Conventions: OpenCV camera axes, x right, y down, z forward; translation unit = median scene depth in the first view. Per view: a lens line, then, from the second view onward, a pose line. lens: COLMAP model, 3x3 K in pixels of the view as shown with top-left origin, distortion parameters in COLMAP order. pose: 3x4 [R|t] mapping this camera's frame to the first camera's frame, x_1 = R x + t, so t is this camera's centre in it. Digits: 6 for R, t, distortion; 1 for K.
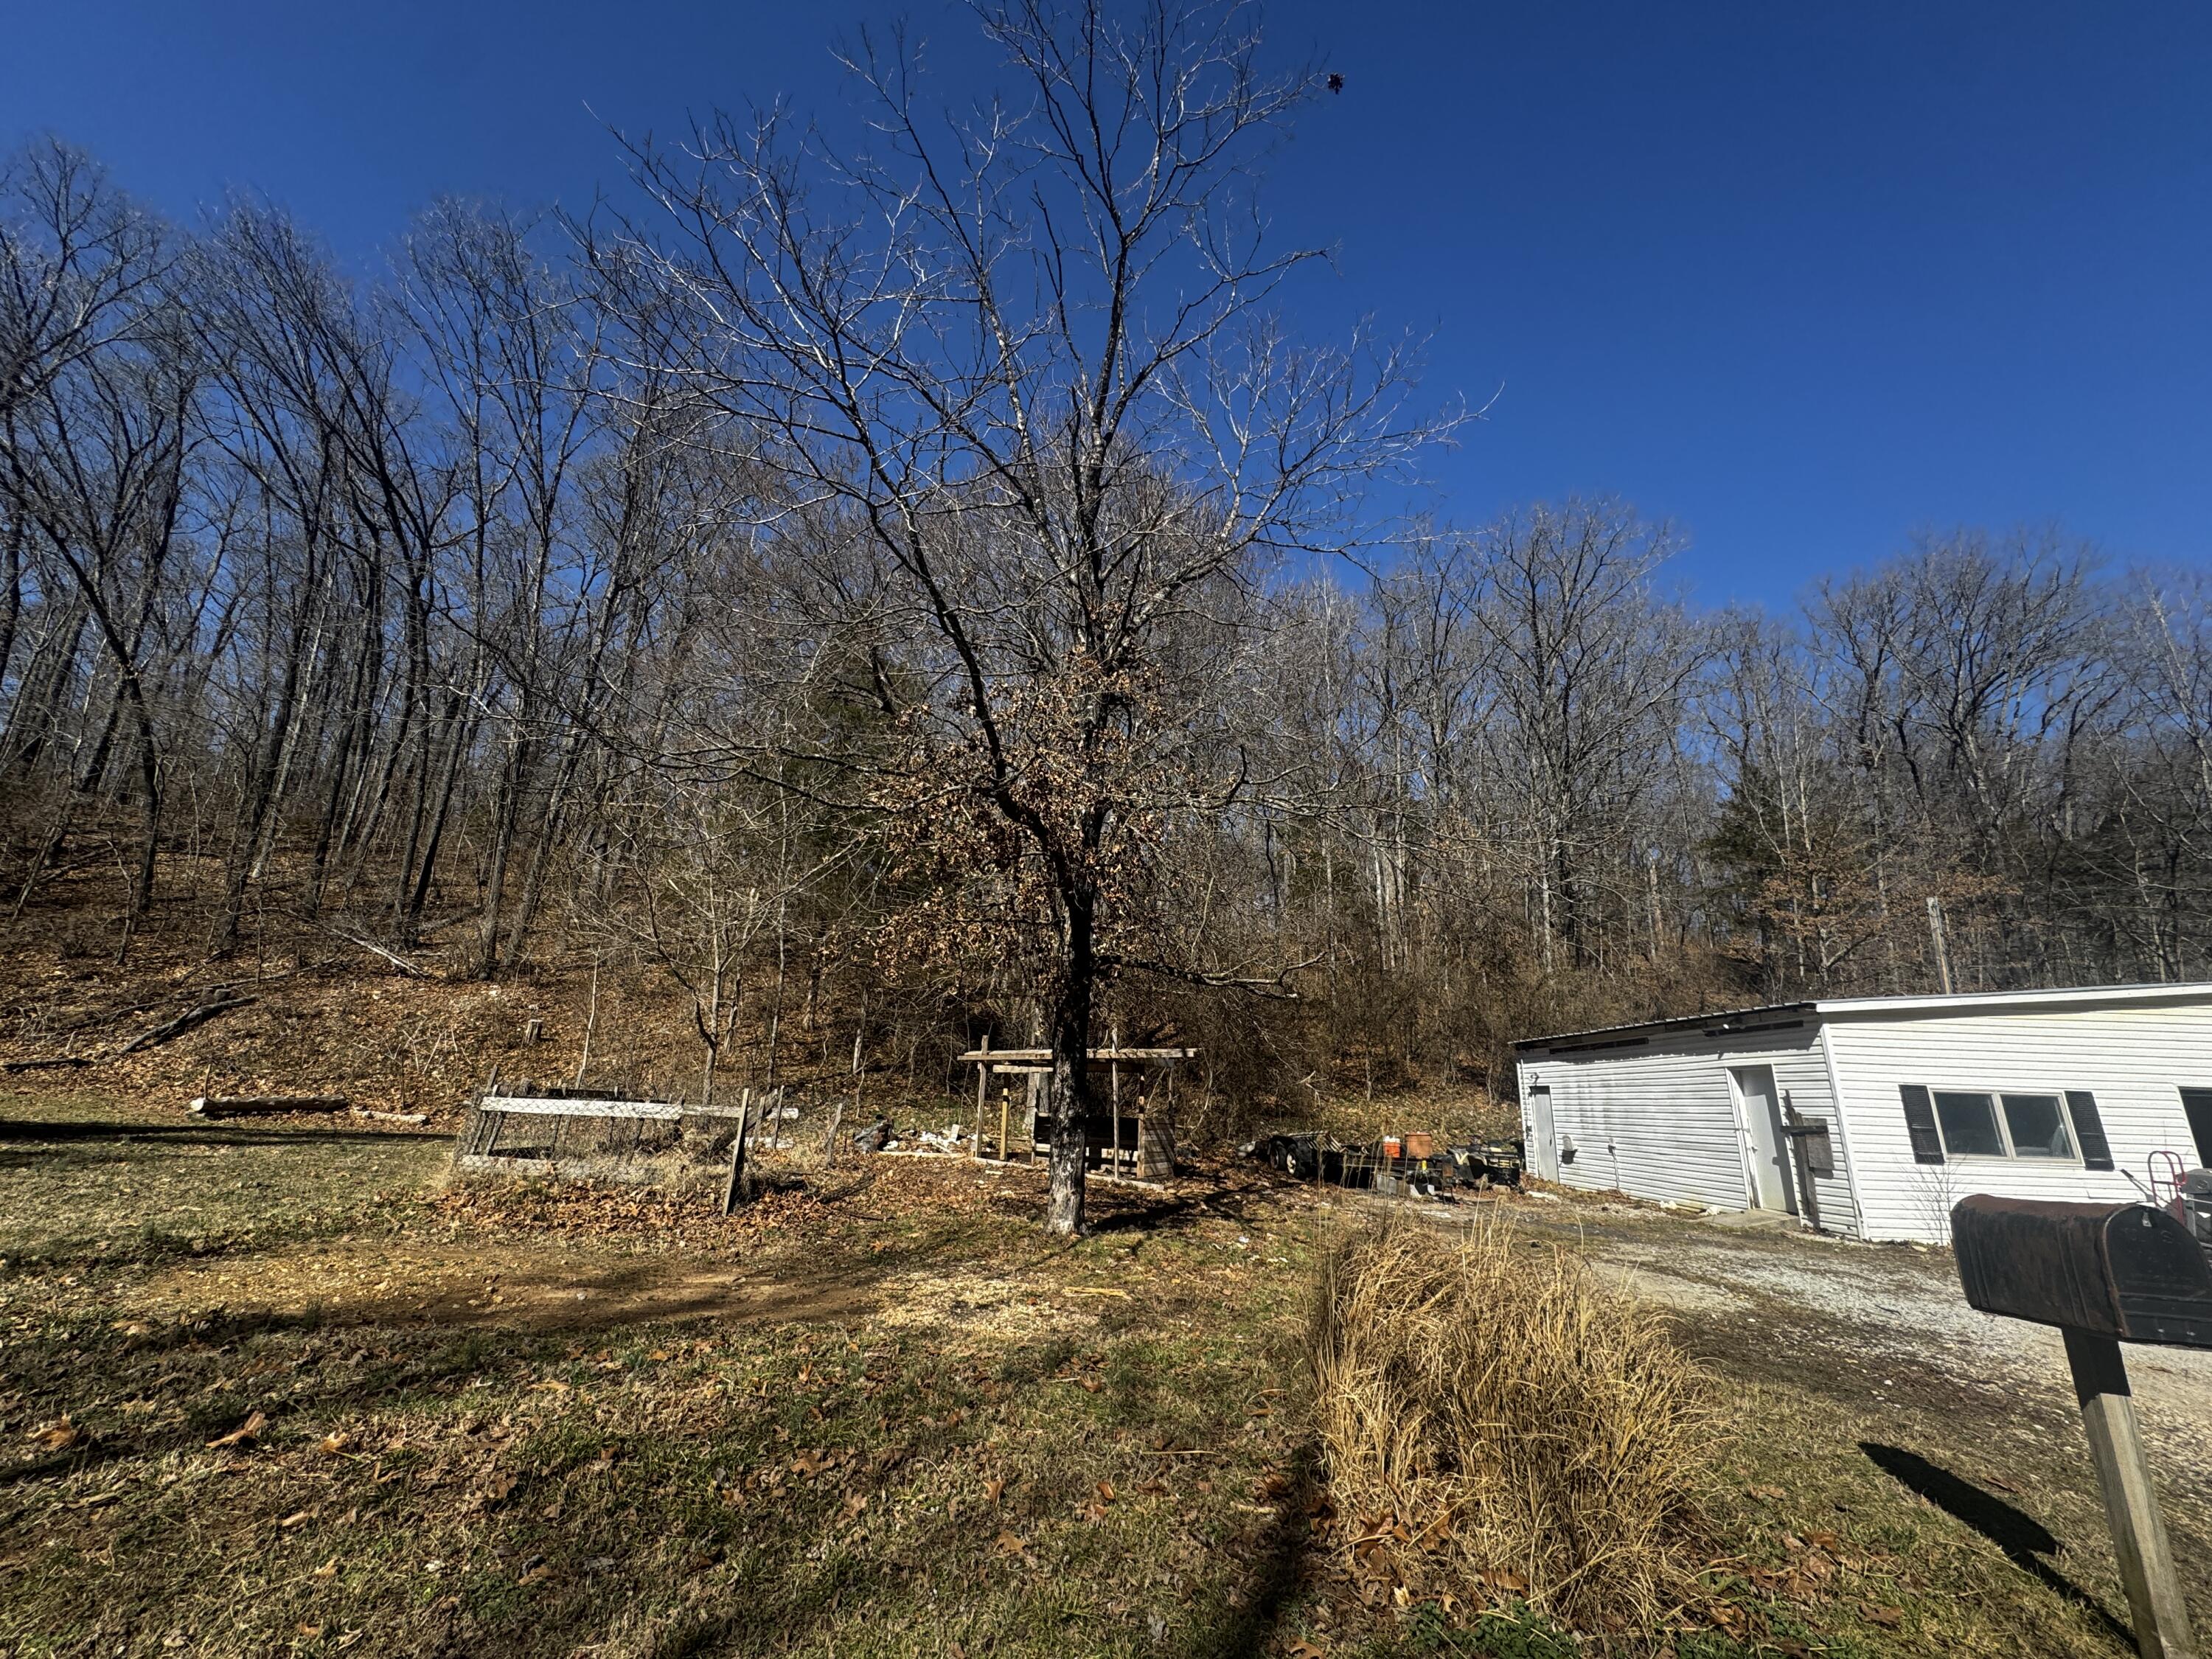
lens RADIAL K [[878.3, 0, 1102.9], [0, 878.3, 823.4], [0, 0, 1]] dist [-0.002072, 0.000404]
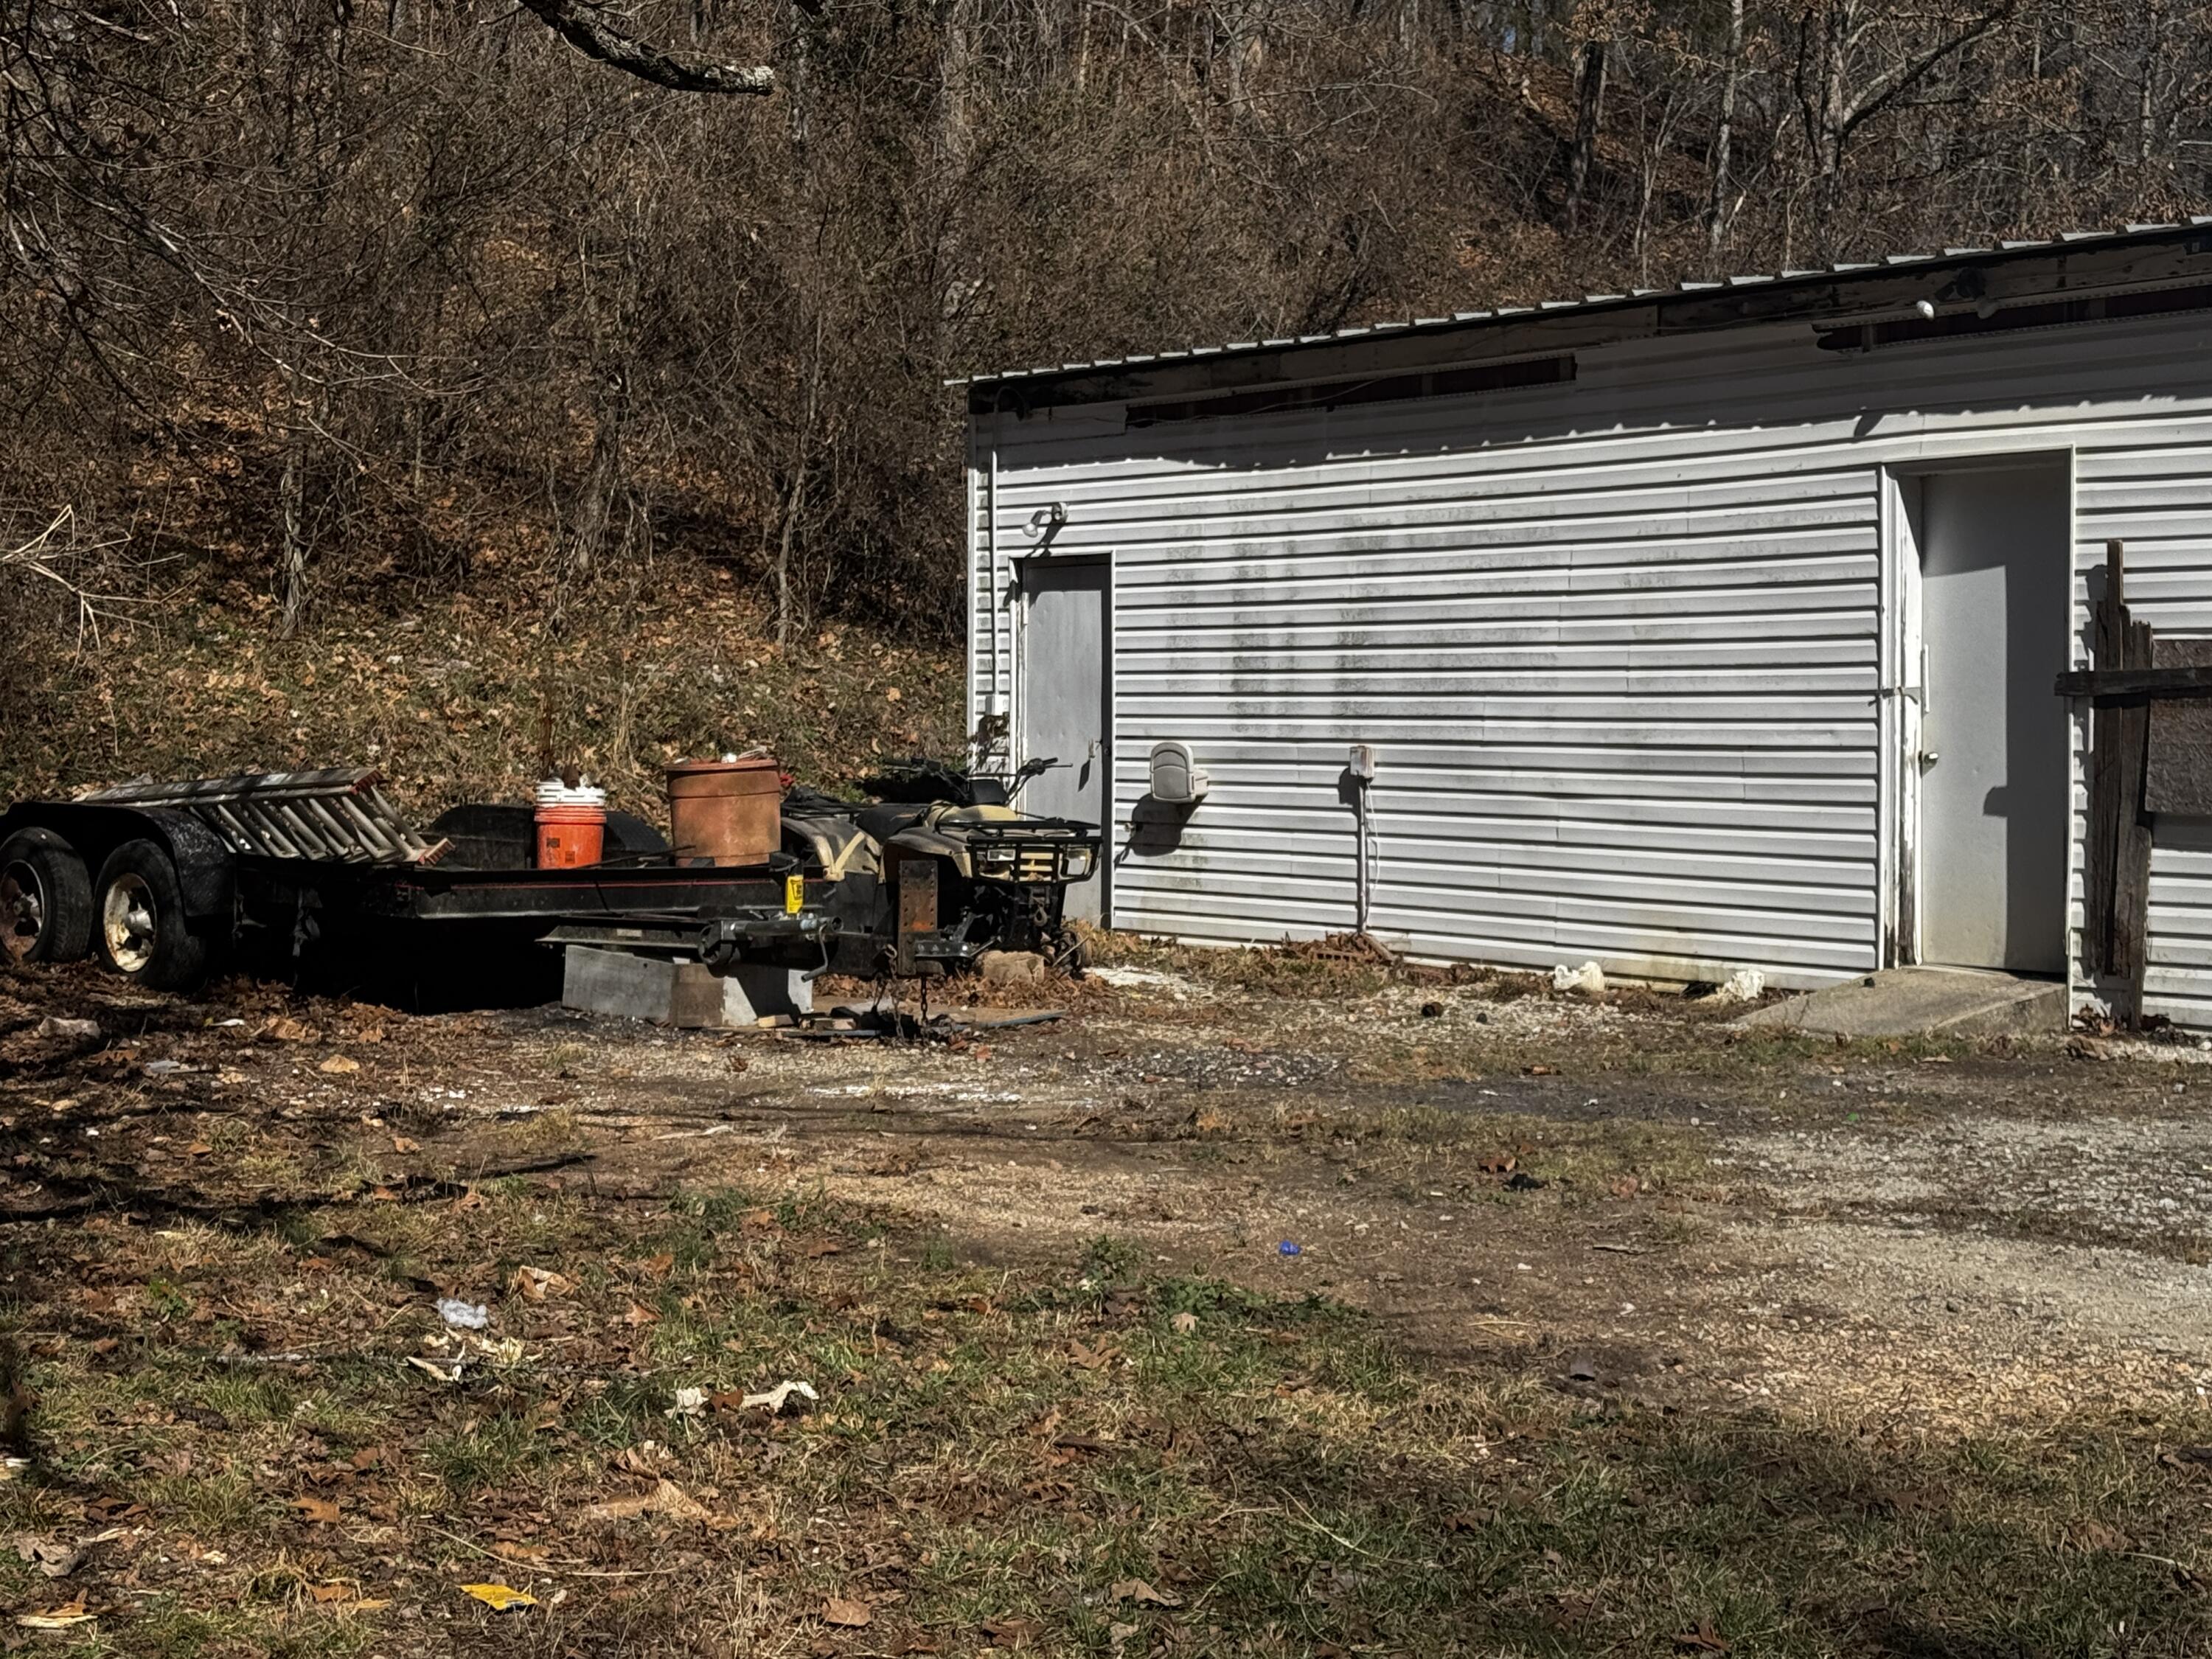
lens RADIAL K [[3893.2, 0, 1107.5], [0, 3893.2, 842.8], [0, 0, 1]] dist [0.131040, 0.000000]
pose [[0.835115, -0.057520, 0.547060, -0.136731], [-0.137014, 0.941422, 0.308143, 0.064280], [-0.532739, -0.332290, 0.778314, 0.206339]]
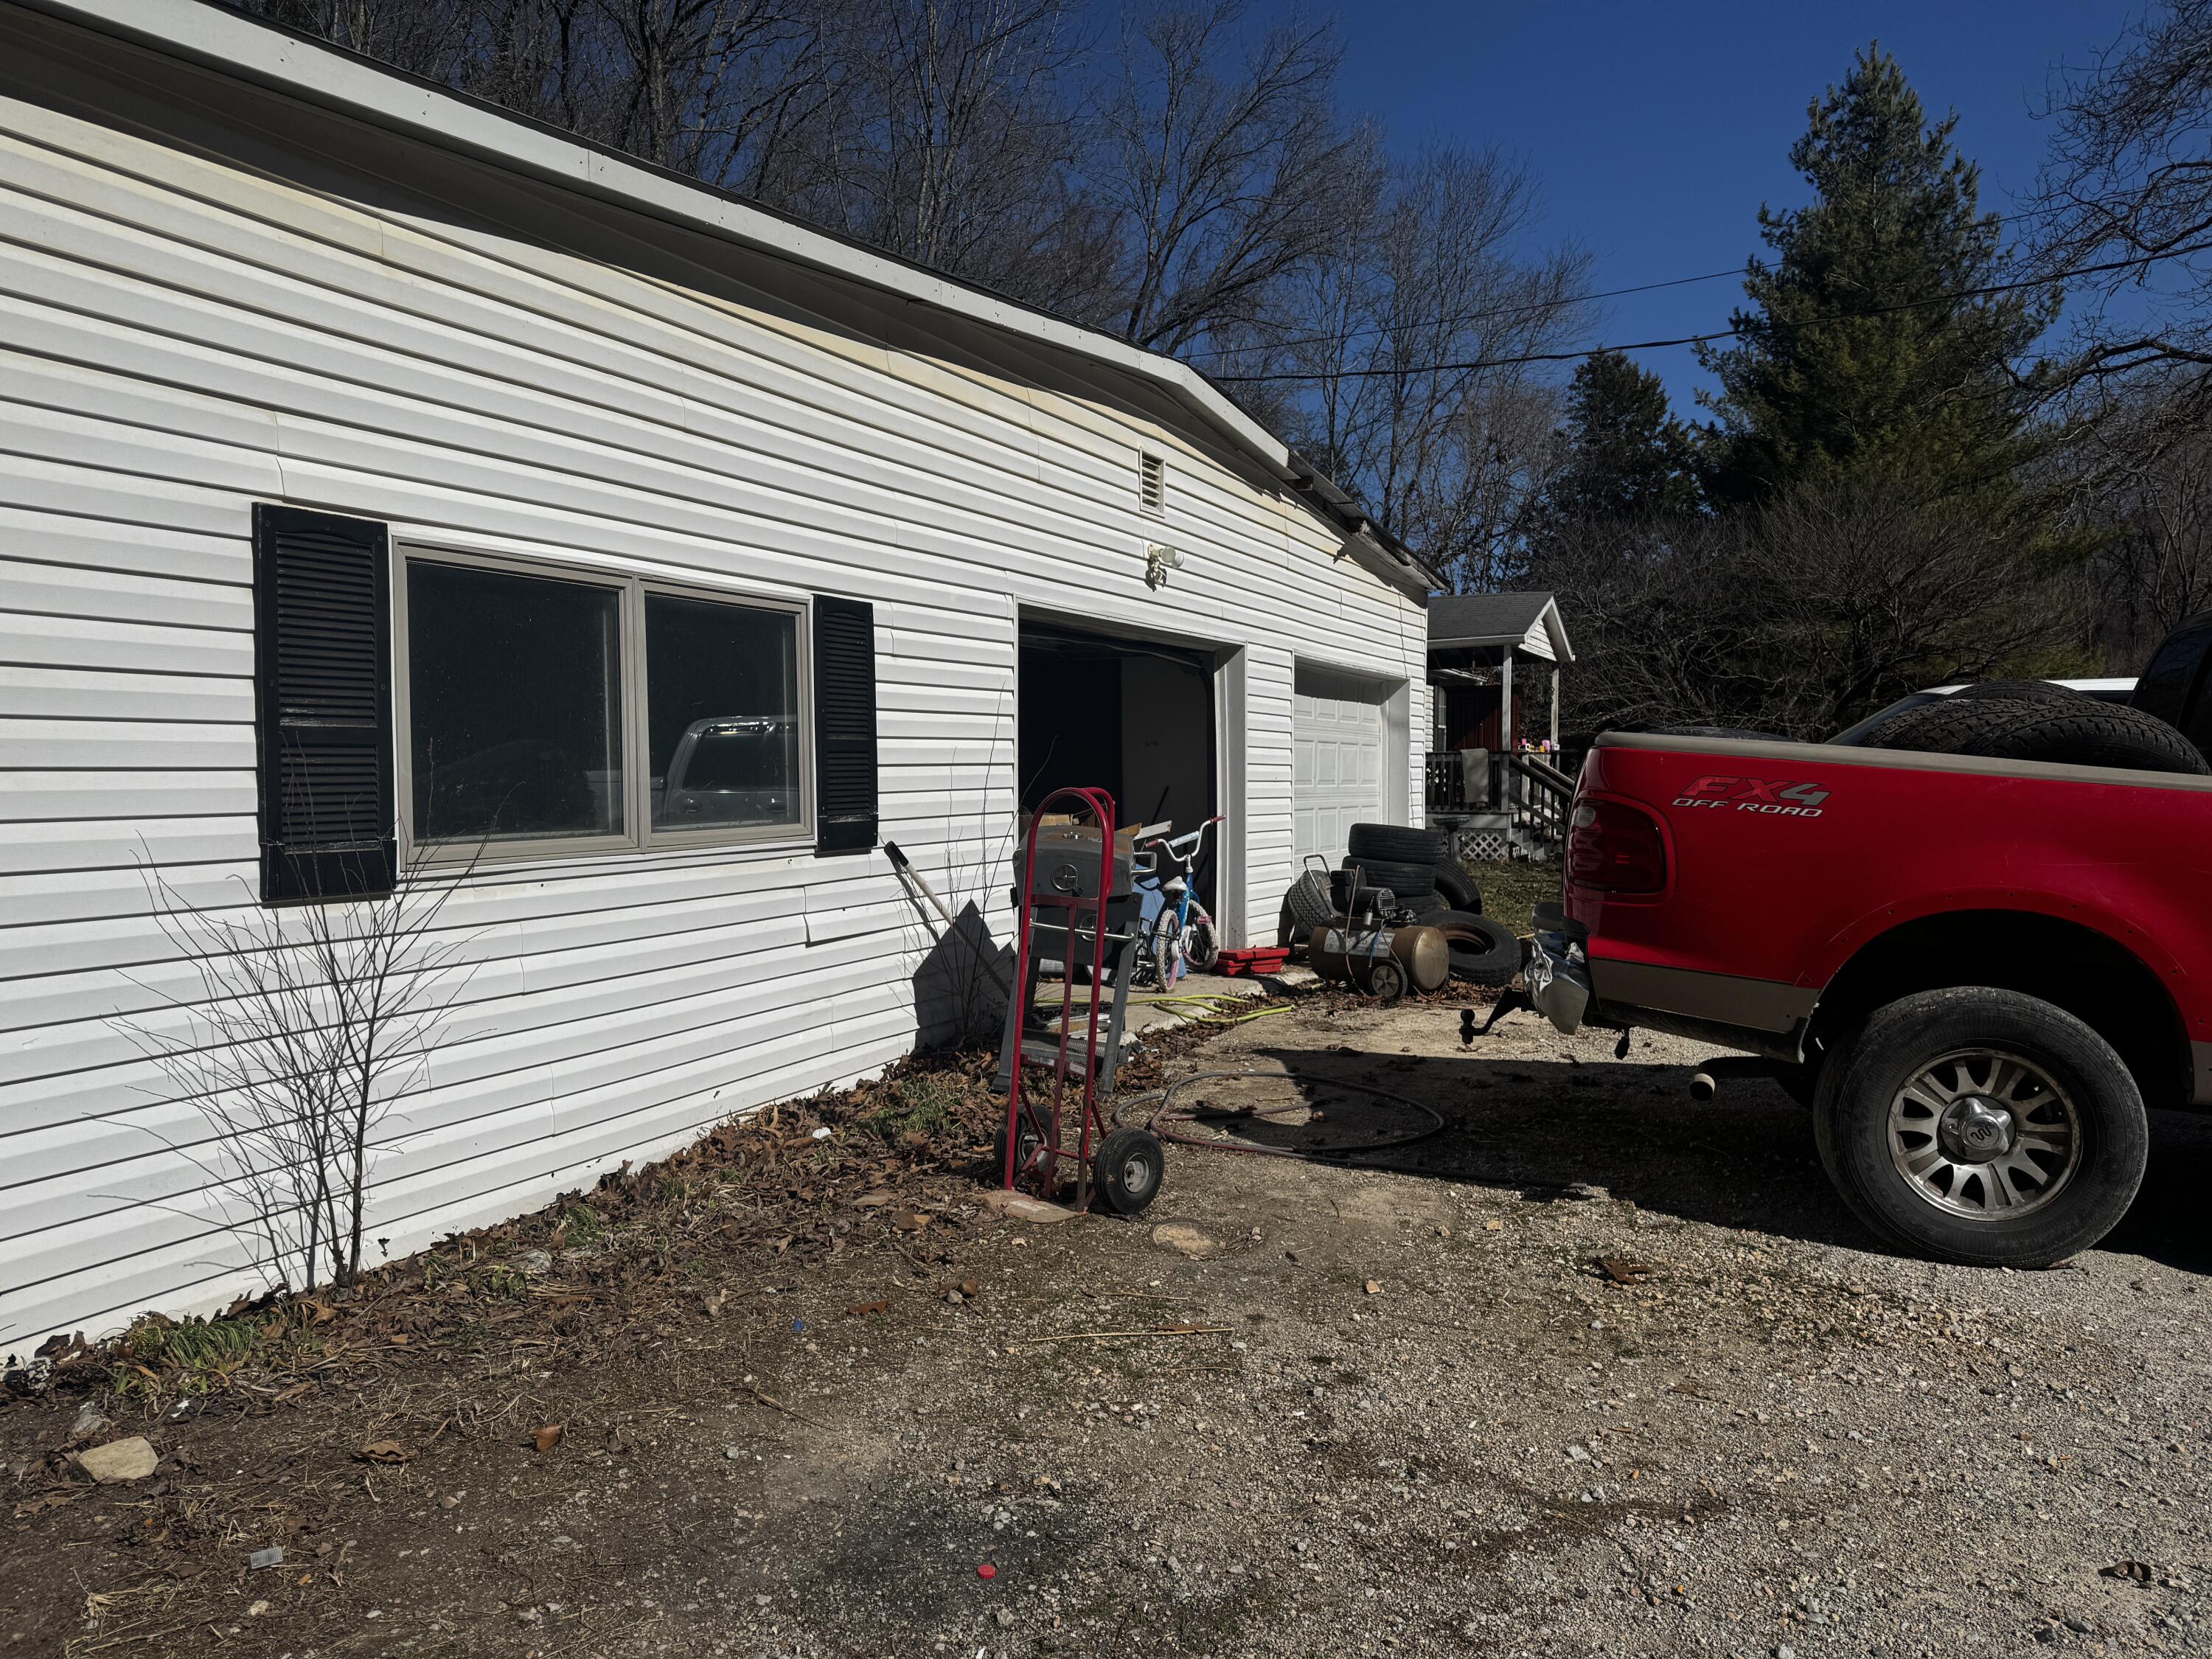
lens RADIAL K [[1536.3, 0, 1118.2], [0, 1536.3, 832.0], [0, 0, 1]] dist [0.080707, -0.087856]
pose [[0.445413, -0.077625, 0.891954, 0.660508], [-0.261766, 0.941414, 0.212648, 0.235055], [-0.856204, -0.328199, 0.398998, 0.662200]]
